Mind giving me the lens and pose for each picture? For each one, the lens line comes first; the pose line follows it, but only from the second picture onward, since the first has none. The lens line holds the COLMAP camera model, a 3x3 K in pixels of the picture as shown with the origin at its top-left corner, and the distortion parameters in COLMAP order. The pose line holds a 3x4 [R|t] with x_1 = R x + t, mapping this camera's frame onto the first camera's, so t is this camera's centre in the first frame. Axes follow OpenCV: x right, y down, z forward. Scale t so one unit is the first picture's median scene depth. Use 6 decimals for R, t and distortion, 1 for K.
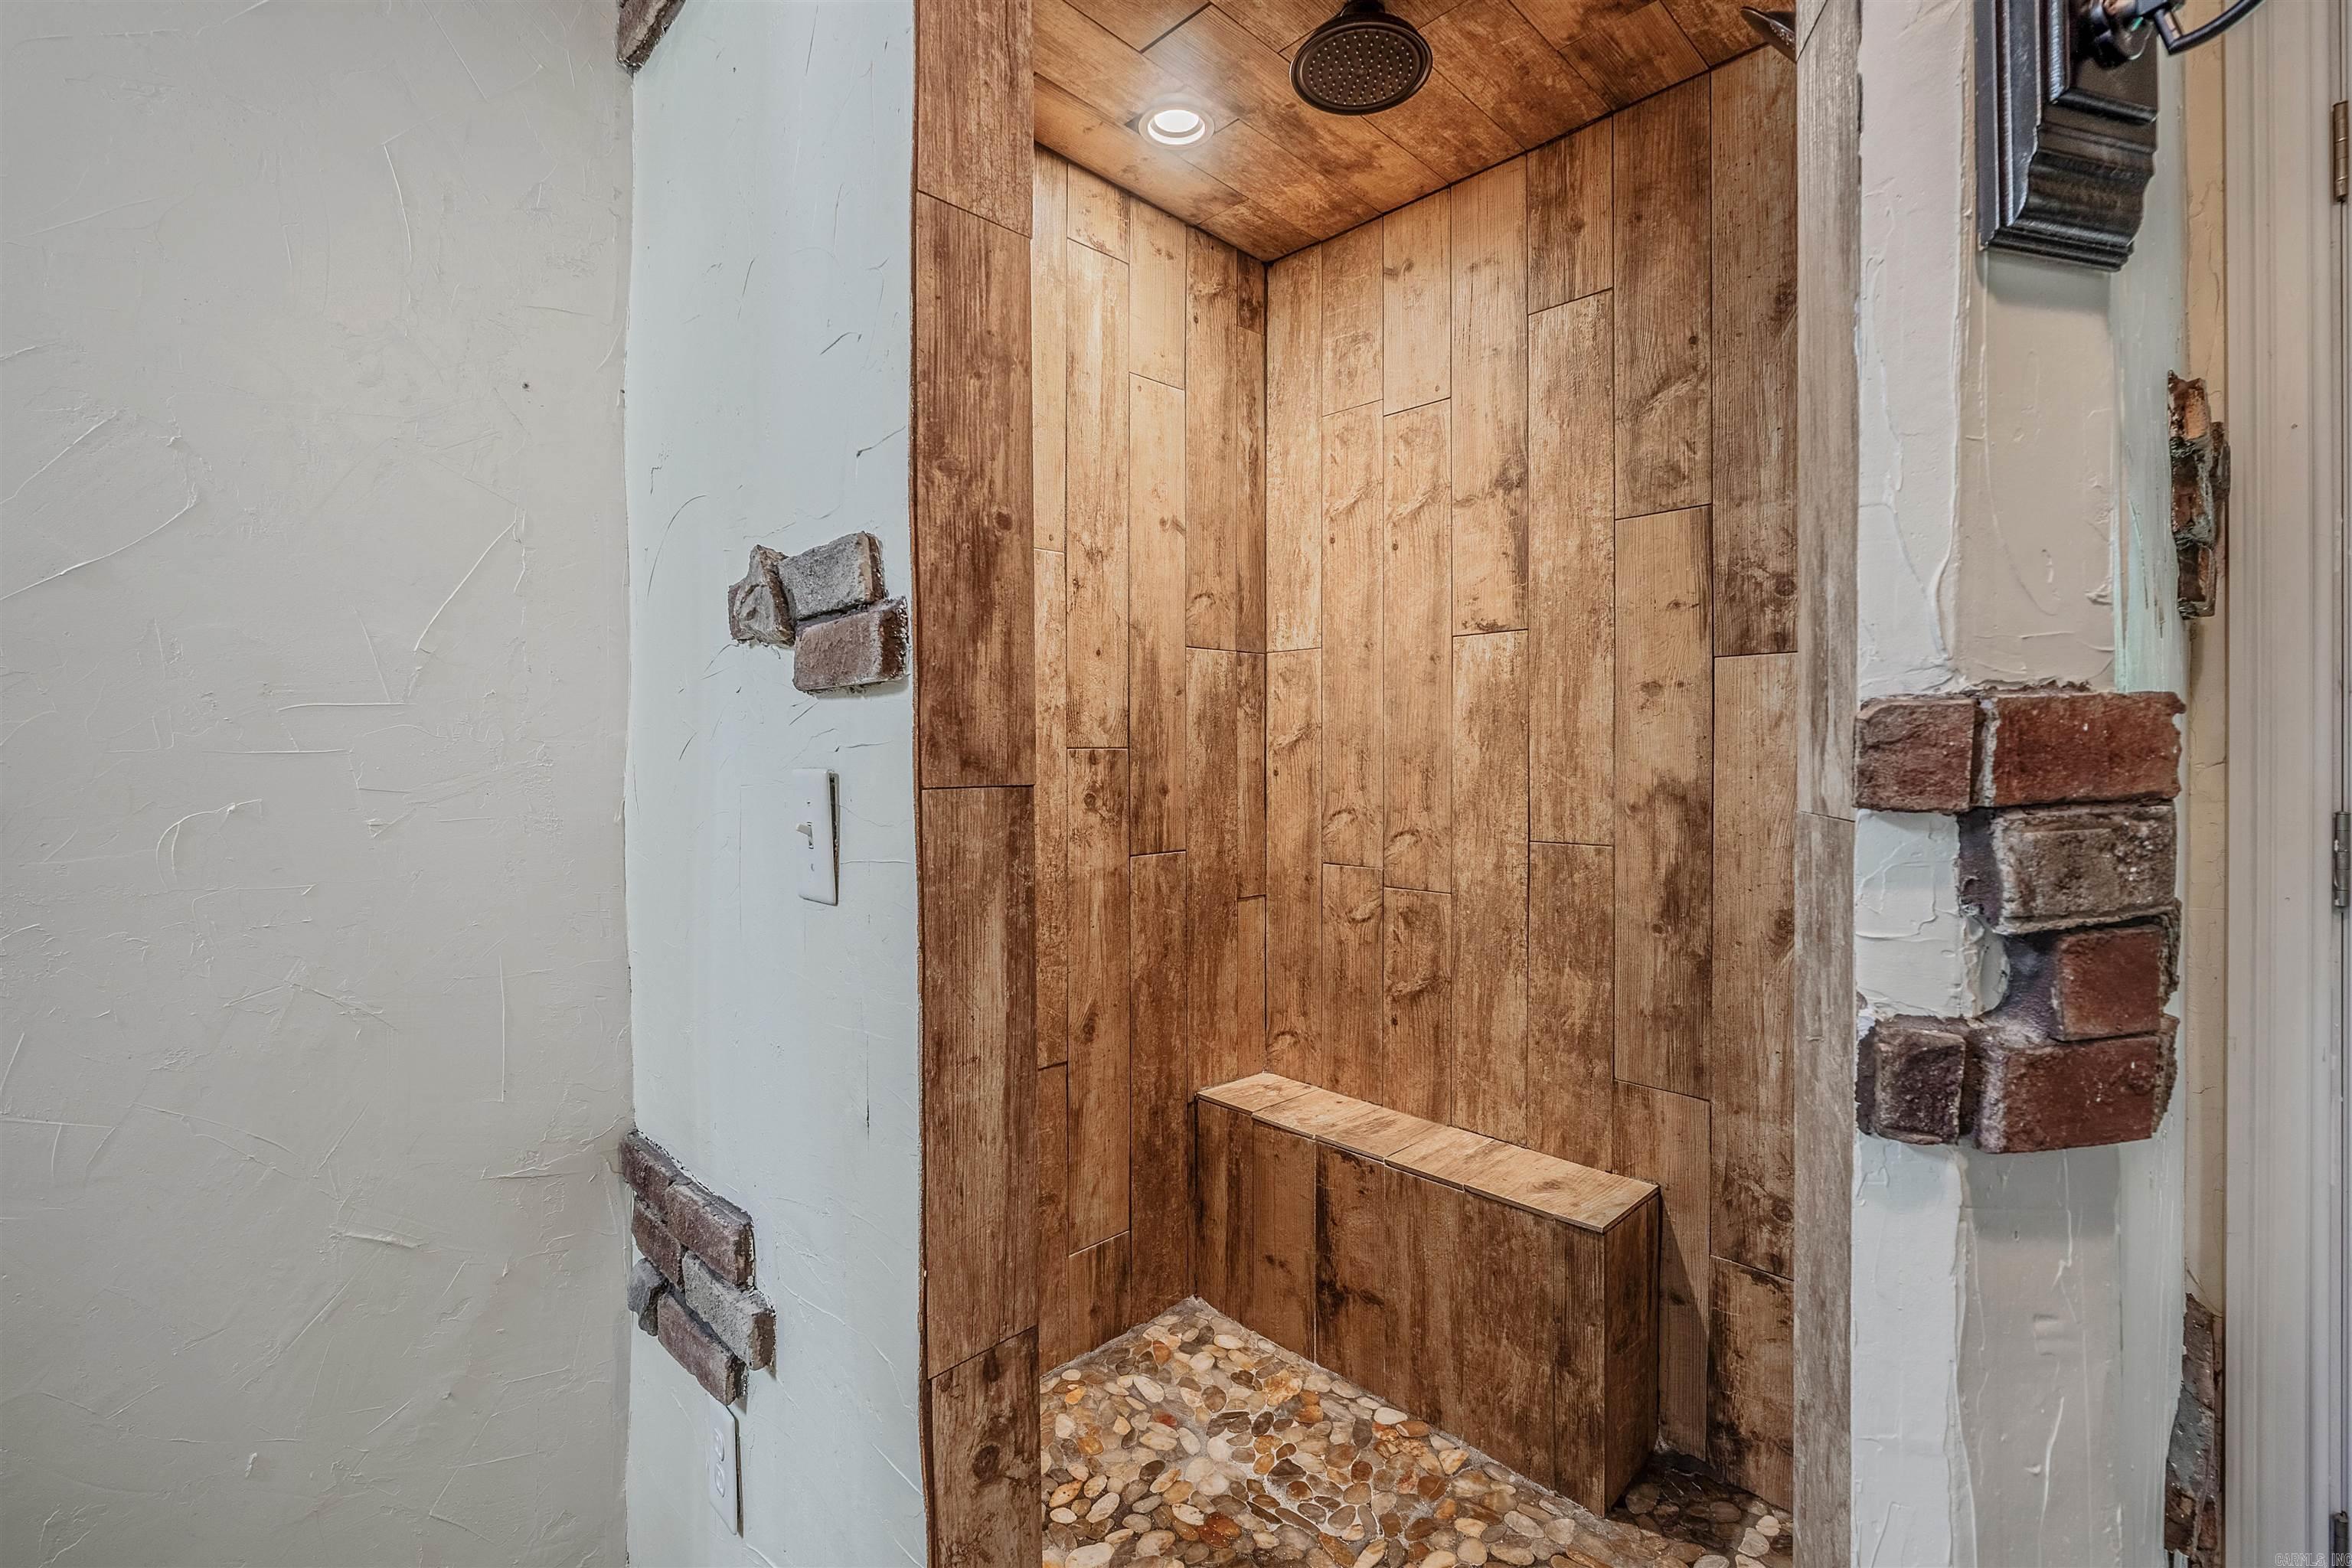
lens RADIAL K [[1017.6, 0, 1195.6], [0, 1017.6, 764.5], [0, 0, 1]] dist [-0.004506, -0.000432]
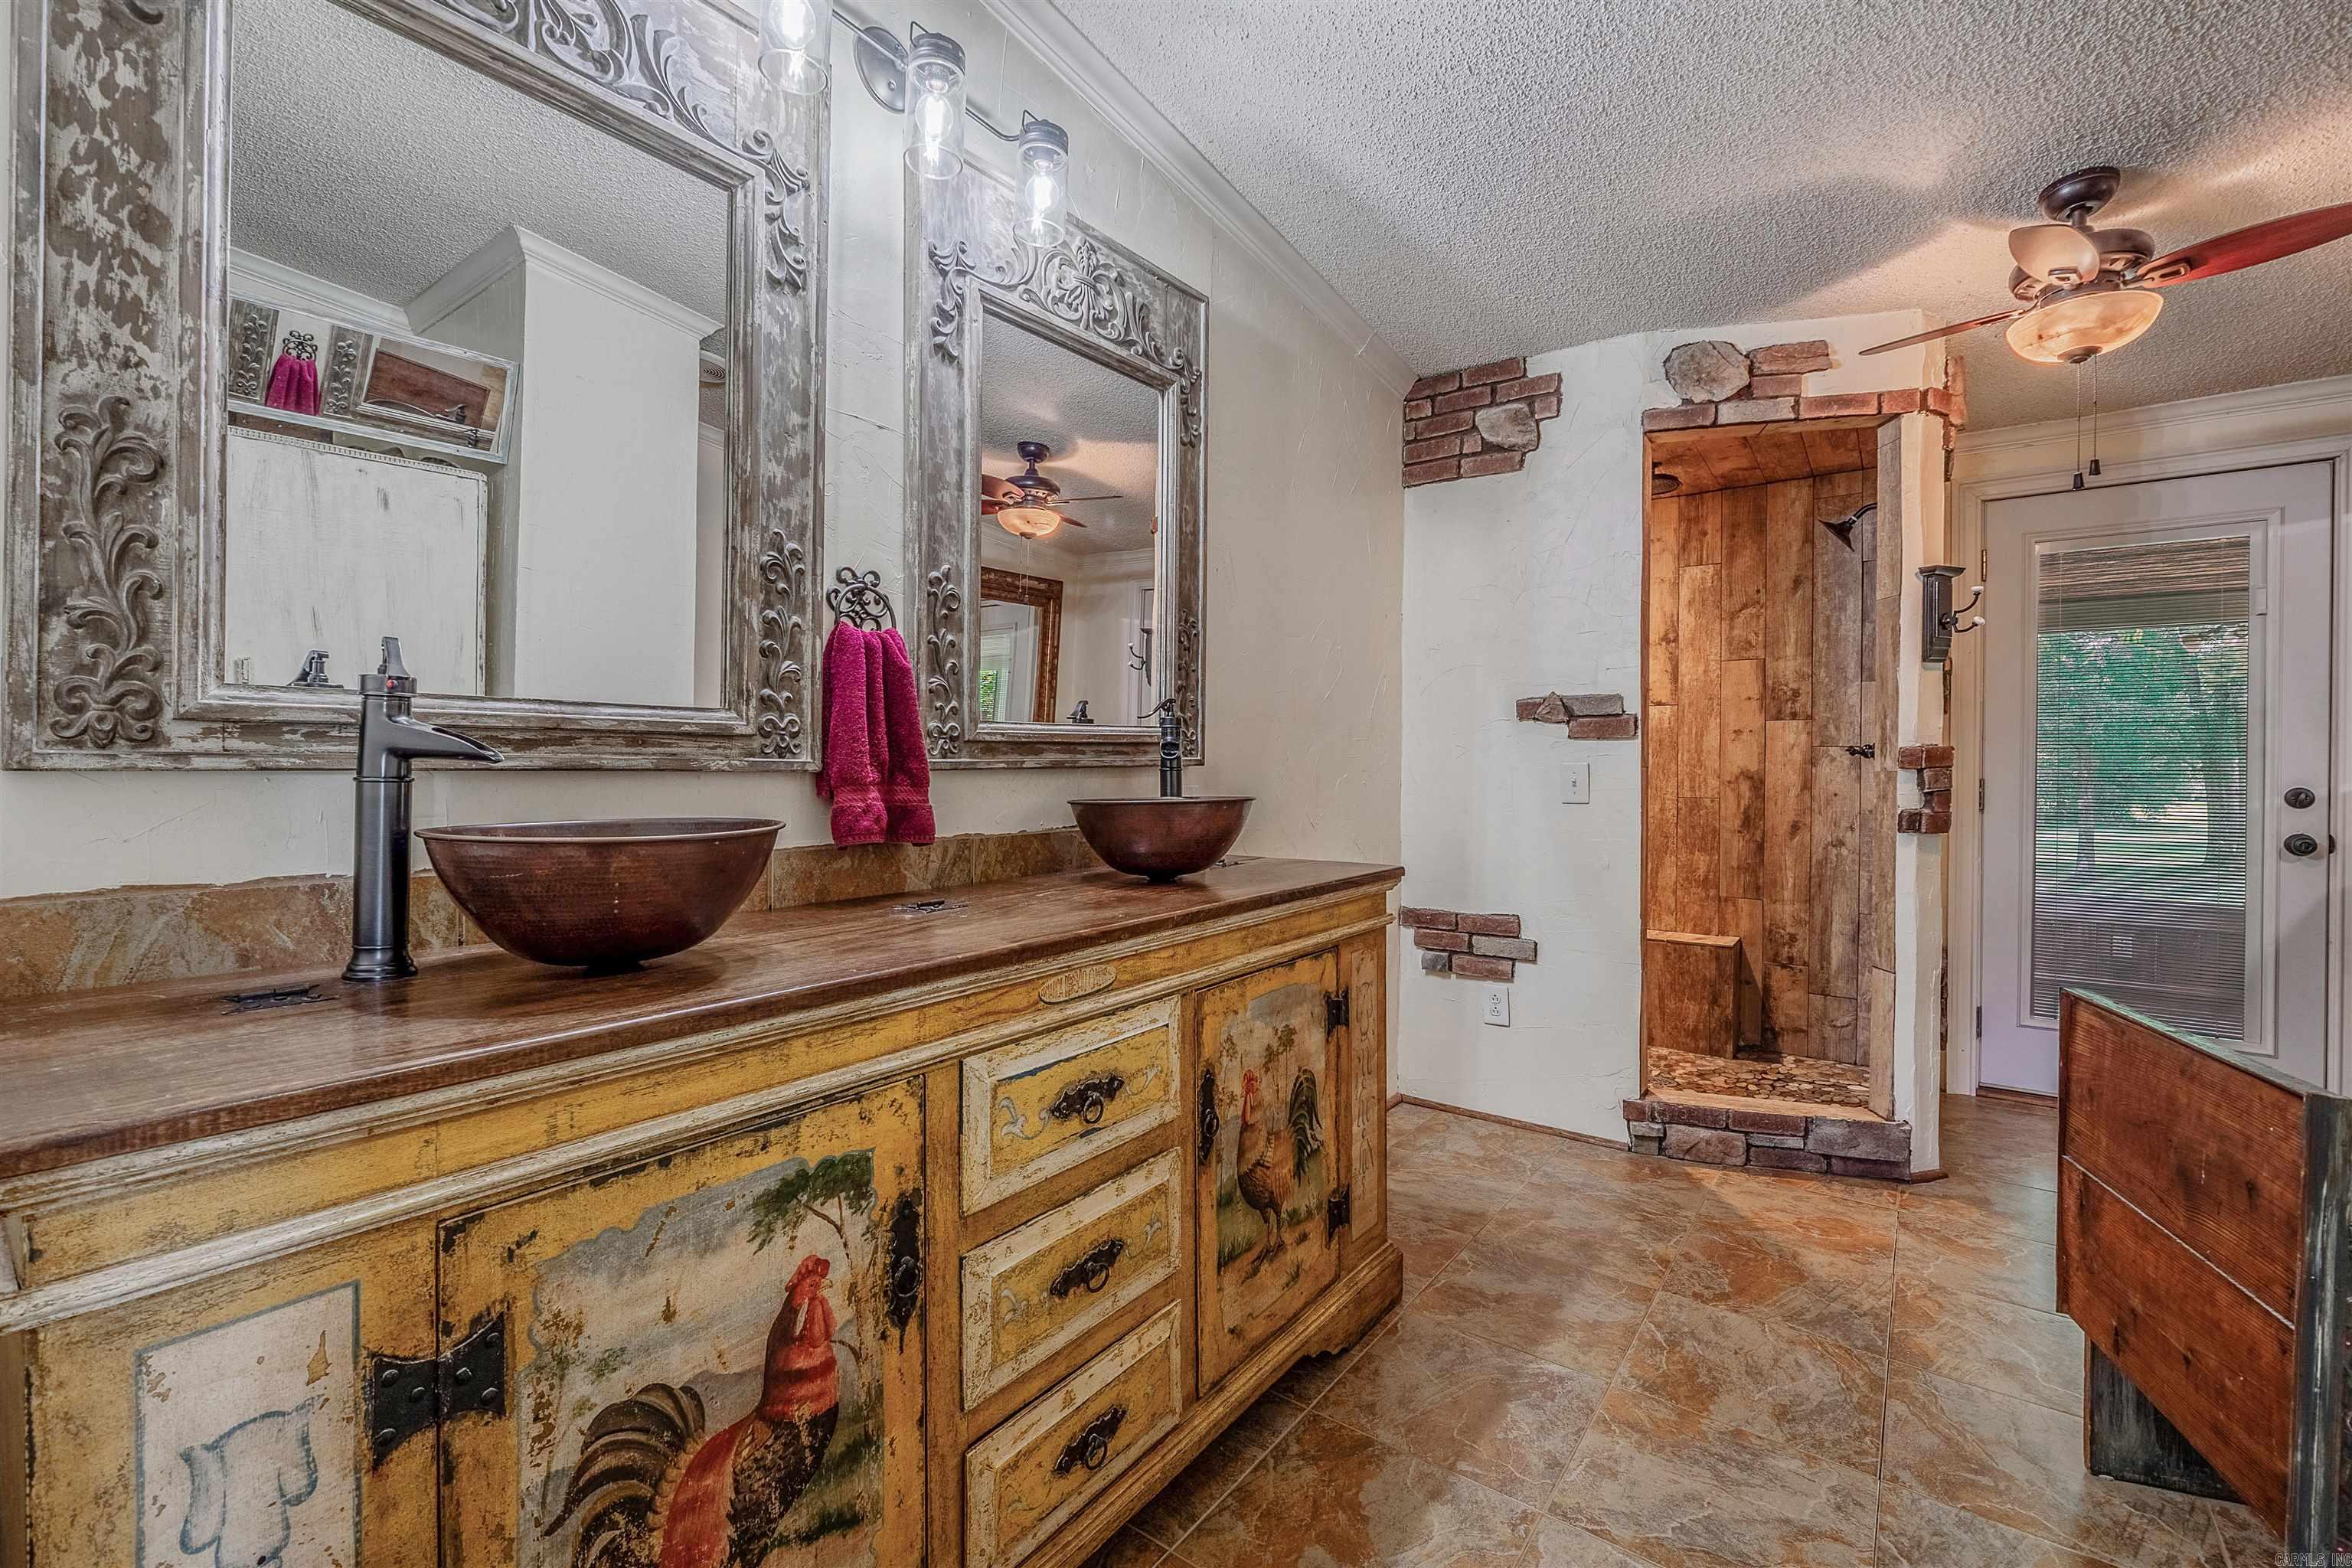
lens RADIAL K [[1017.6, 0, 1156.8], [0, 1017.6, 781.3], [0, 0, 1]] dist [-0.004506, -0.000432]
pose [[0.987233, 0.002011, 0.159270, -1.310442], [-0.003154, 0.999971, 0.006928, 0.028928], [-0.159251, -0.007342, 0.987211, -1.174372]]
